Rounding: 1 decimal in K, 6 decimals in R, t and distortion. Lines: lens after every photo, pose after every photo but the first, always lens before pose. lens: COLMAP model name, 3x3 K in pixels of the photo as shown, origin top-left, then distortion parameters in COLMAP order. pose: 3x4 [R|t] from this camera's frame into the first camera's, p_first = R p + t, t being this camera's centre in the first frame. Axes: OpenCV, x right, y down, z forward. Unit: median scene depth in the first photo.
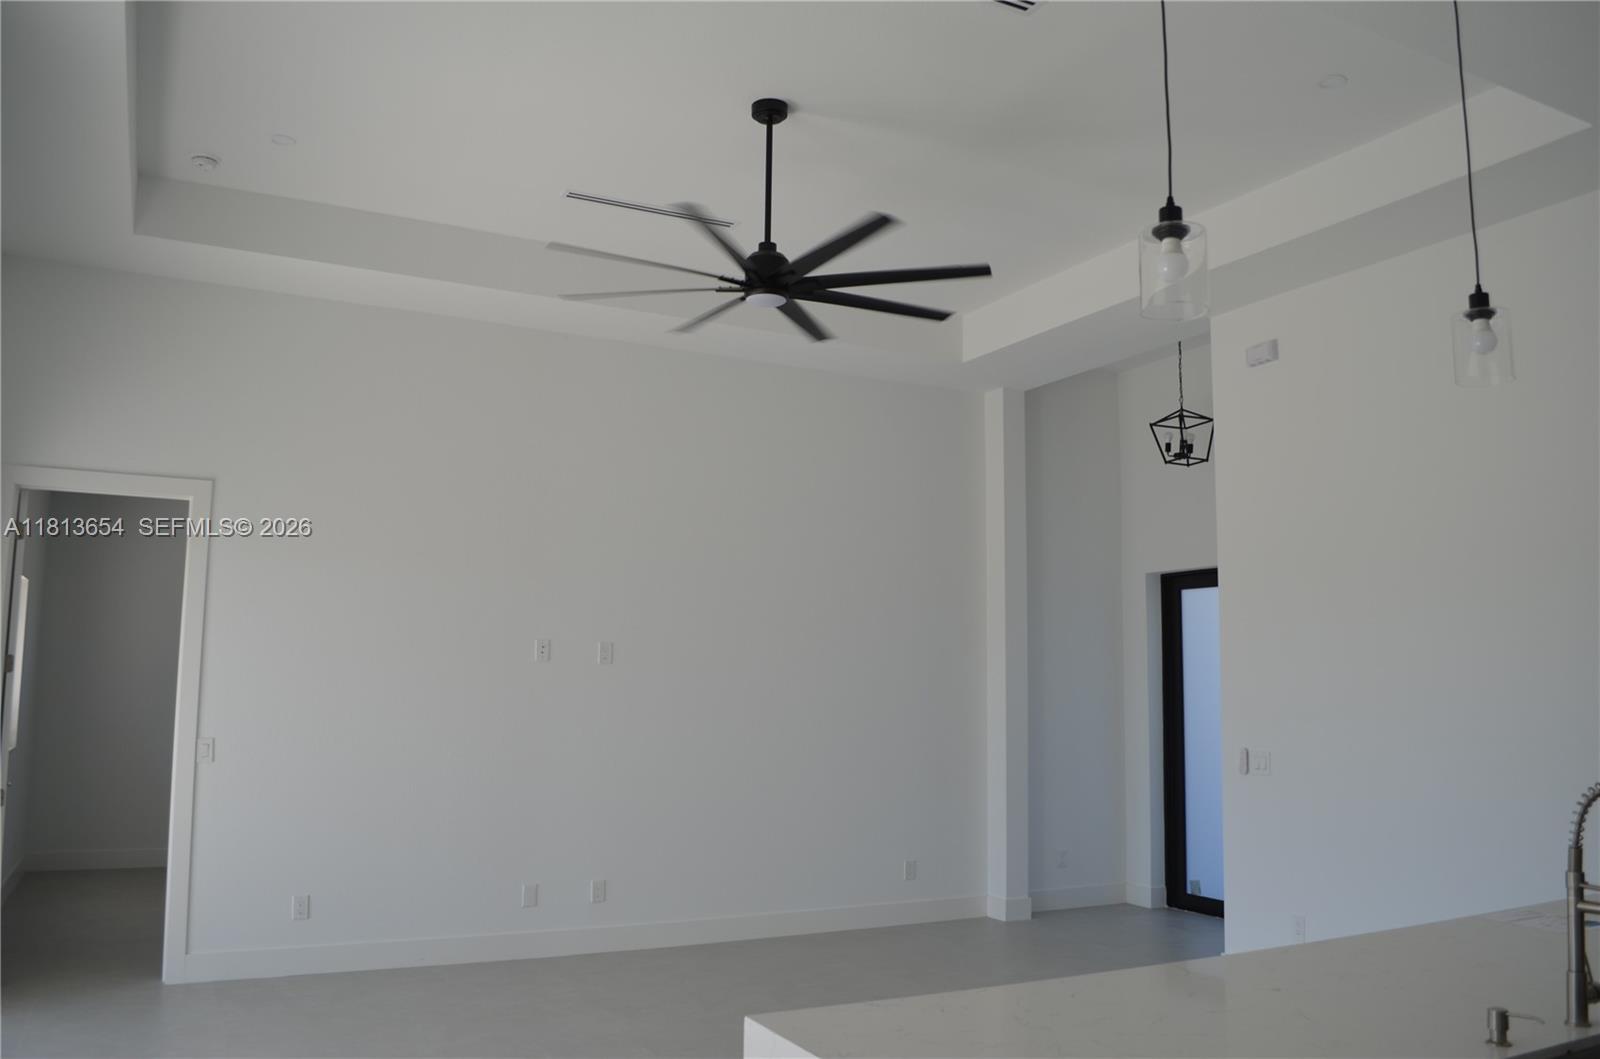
lens RADIAL K [[1248.8, 0, 800.0], [0, 1248.8, 529.5], [0, 0, 1]] dist [-0.084309, 0.000446]
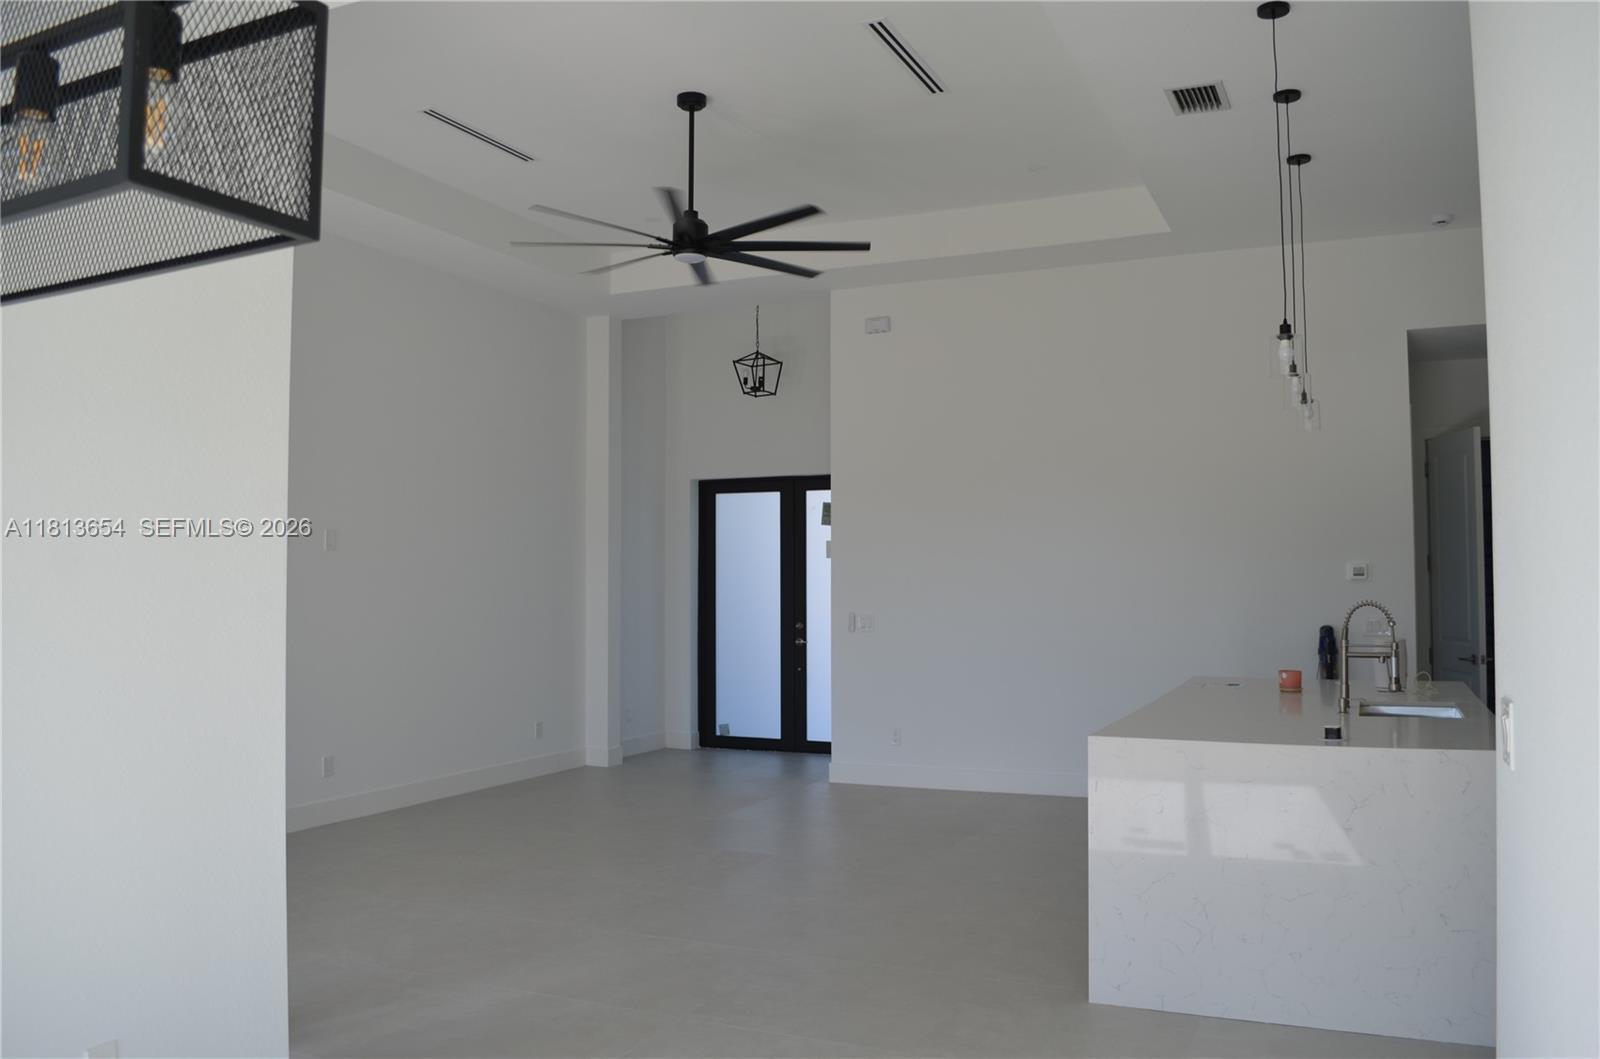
lens RADIAL K [[1248.8, 0, 800.0], [0, 1248.8, 529.5], [0, 0, 1]] dist [-0.084309, 0.000446]
pose [[0.794007, 0.010803, 0.607813, -0.426303], [-0.059583, 0.996411, 0.060126, 0.004442], [-0.604982, -0.083956, 0.791800, -0.048768]]
